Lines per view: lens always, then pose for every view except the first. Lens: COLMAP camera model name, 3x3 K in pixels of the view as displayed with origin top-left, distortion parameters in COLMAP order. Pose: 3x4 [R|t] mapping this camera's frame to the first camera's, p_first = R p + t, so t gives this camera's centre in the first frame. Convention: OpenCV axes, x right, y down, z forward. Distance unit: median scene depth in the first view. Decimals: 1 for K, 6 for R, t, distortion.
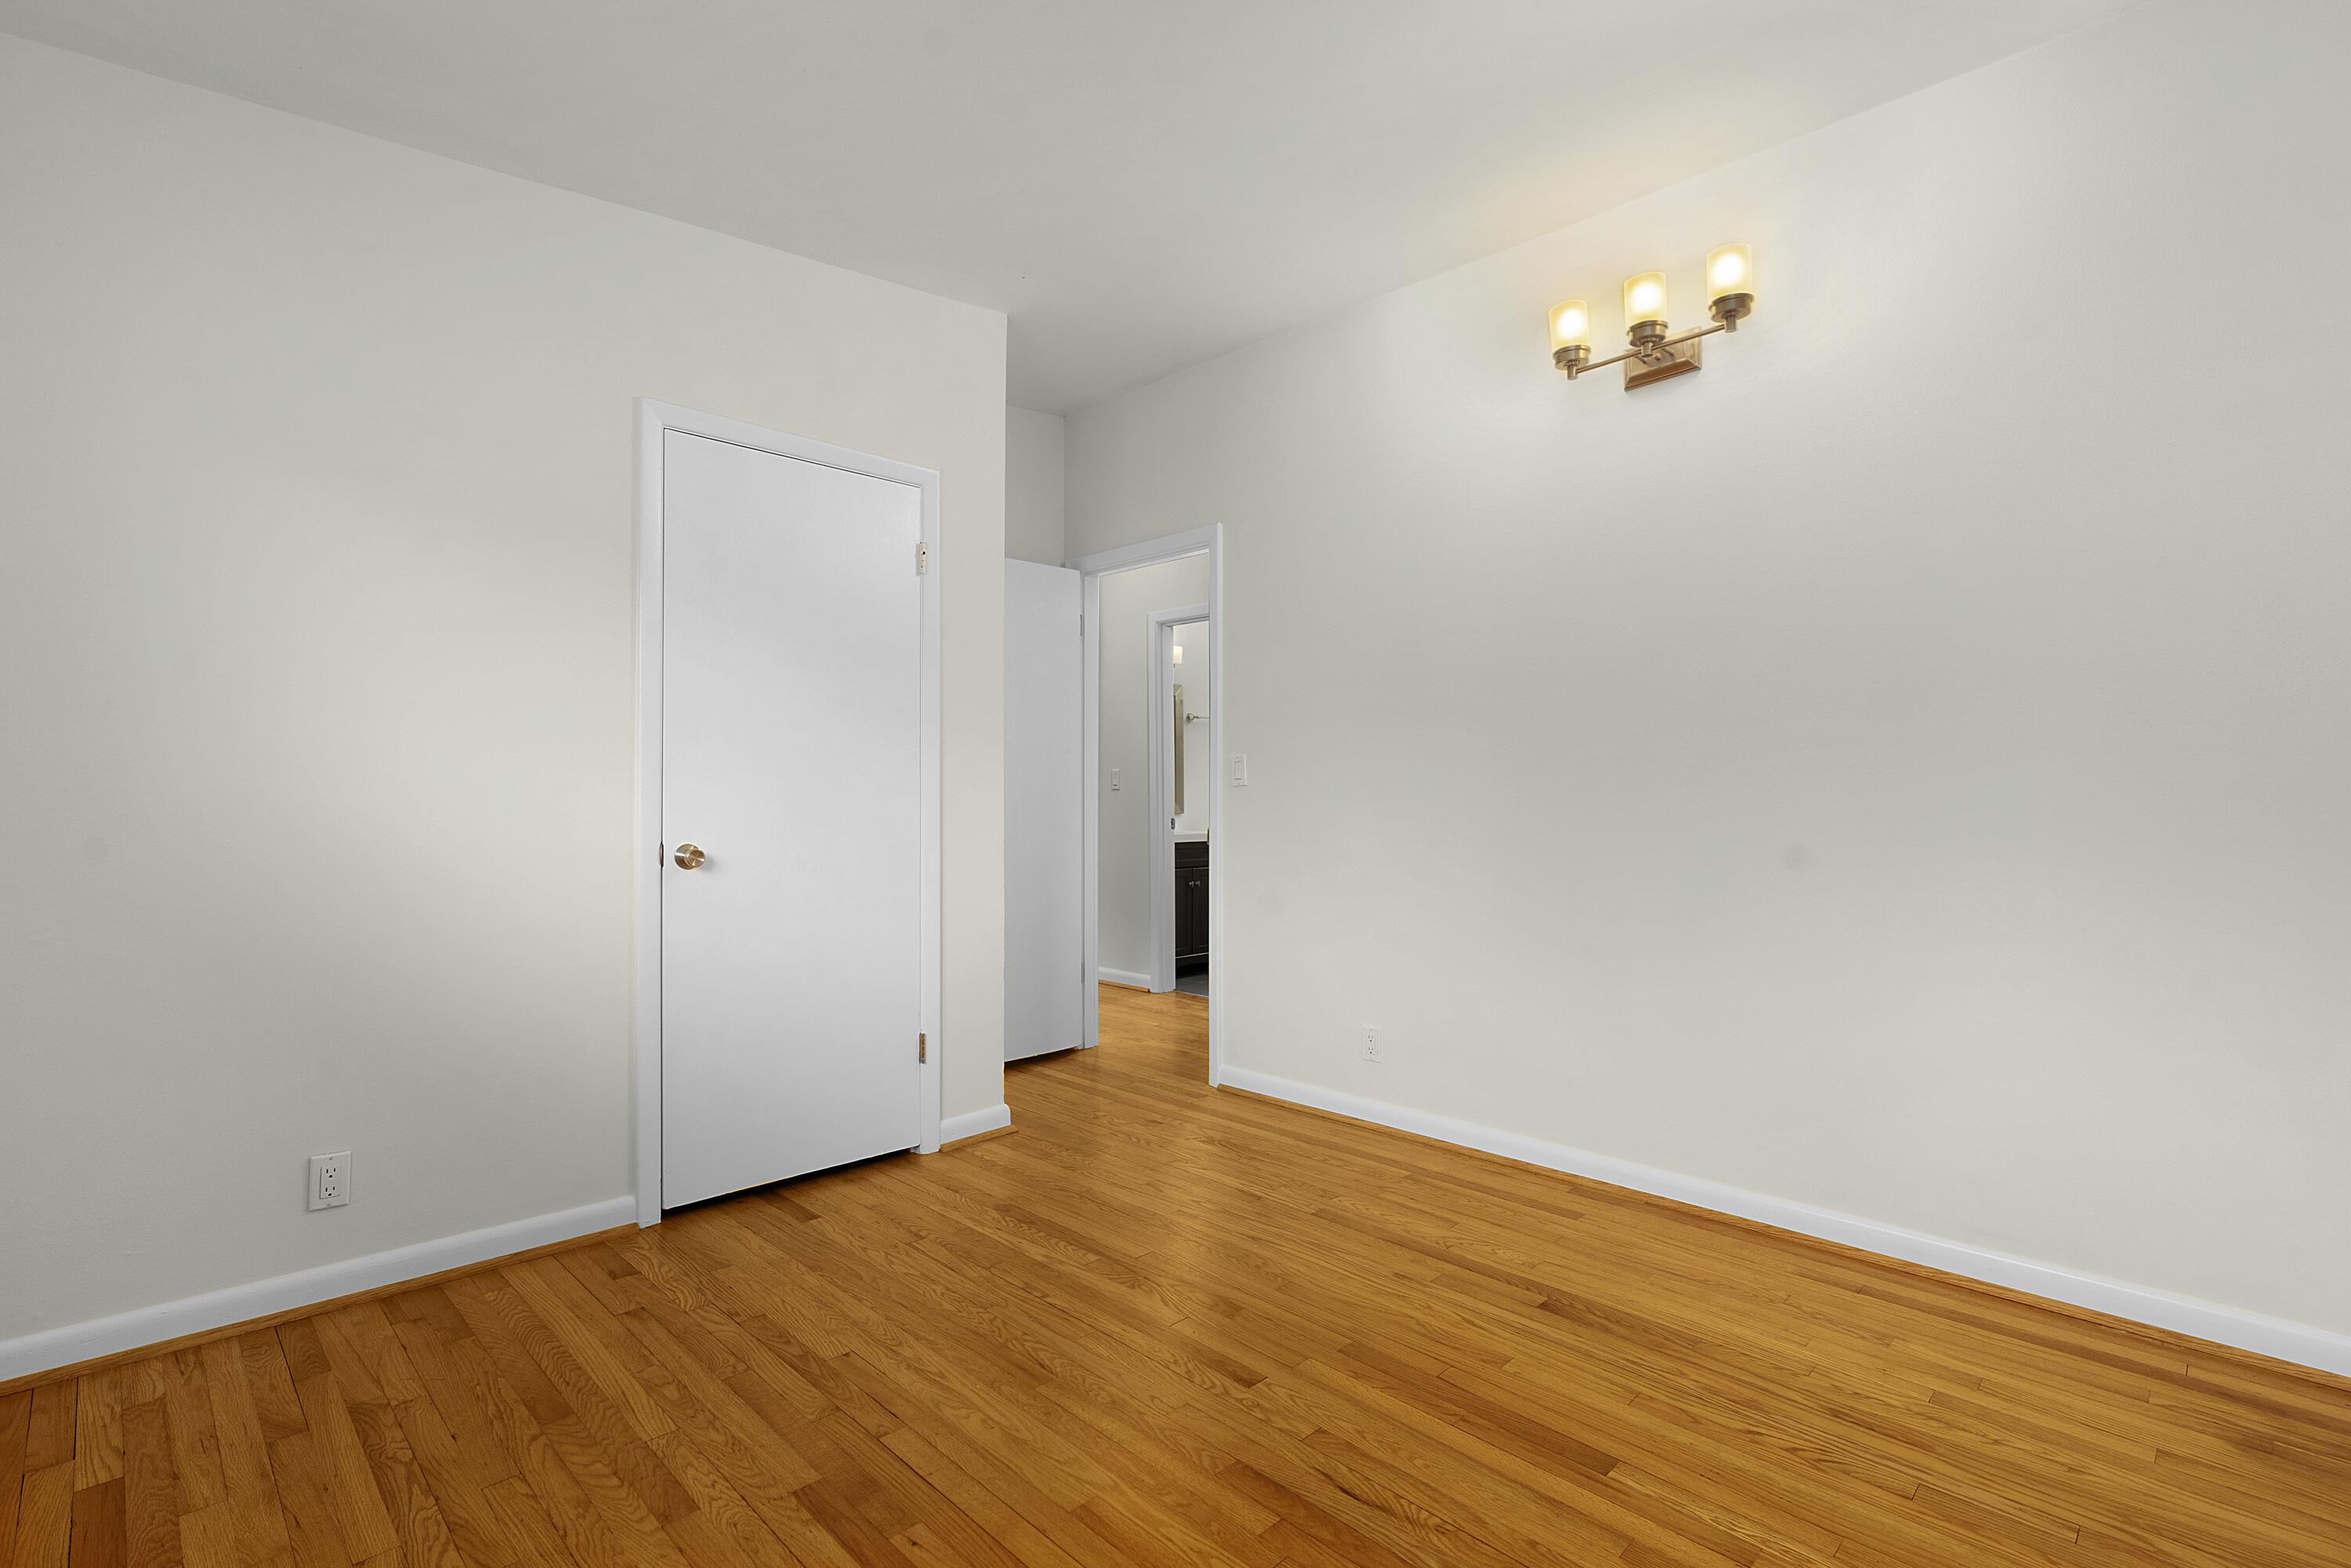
lens RADIAL K [[1103.4, 0, 1177.1], [0, 1103.4, 788.1], [0, 0, 1]] dist [-0.004151, 0.000891]
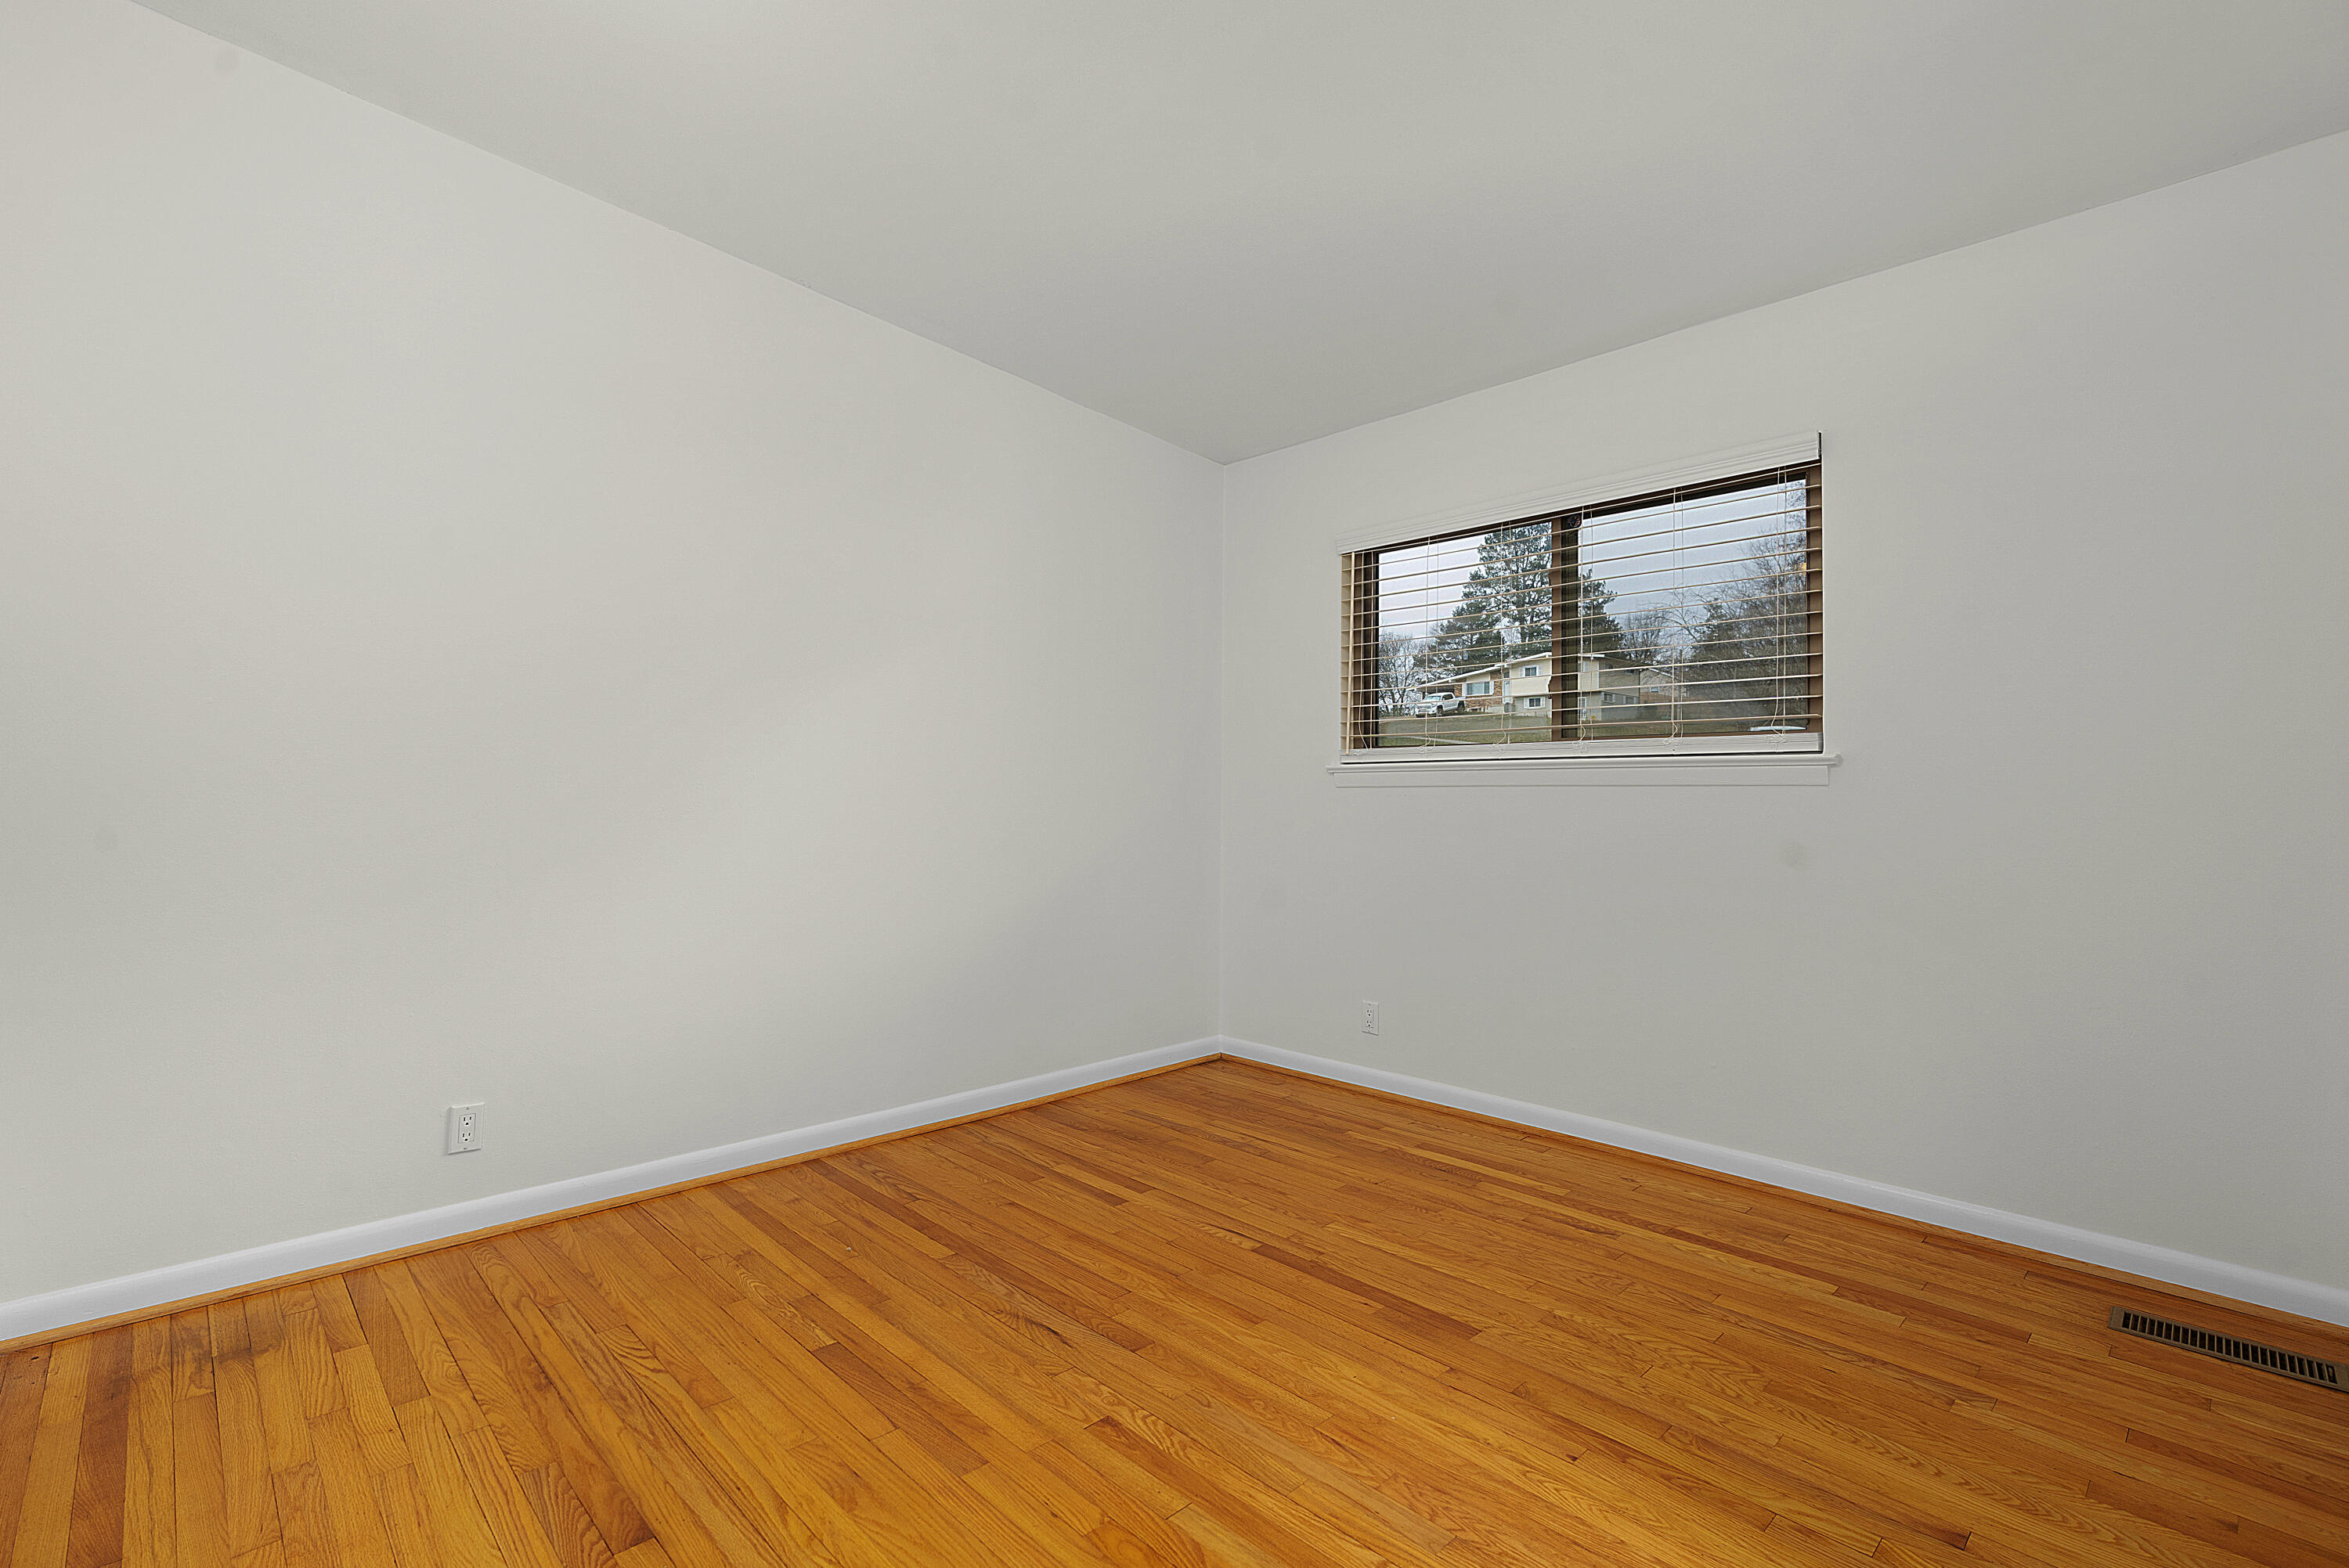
lens RADIAL K [[1102.4, 0, 1174.1], [0, 1102.4, 796.5], [0, 0, 1]] dist [-0.004151, 0.000891]
pose [[-0.999706, -0.009801, 0.022189, -0.007673], [-0.009943, 0.999931, -0.006317, 0.016072], [-0.022126, -0.006536, -0.999734, 1.992328]]
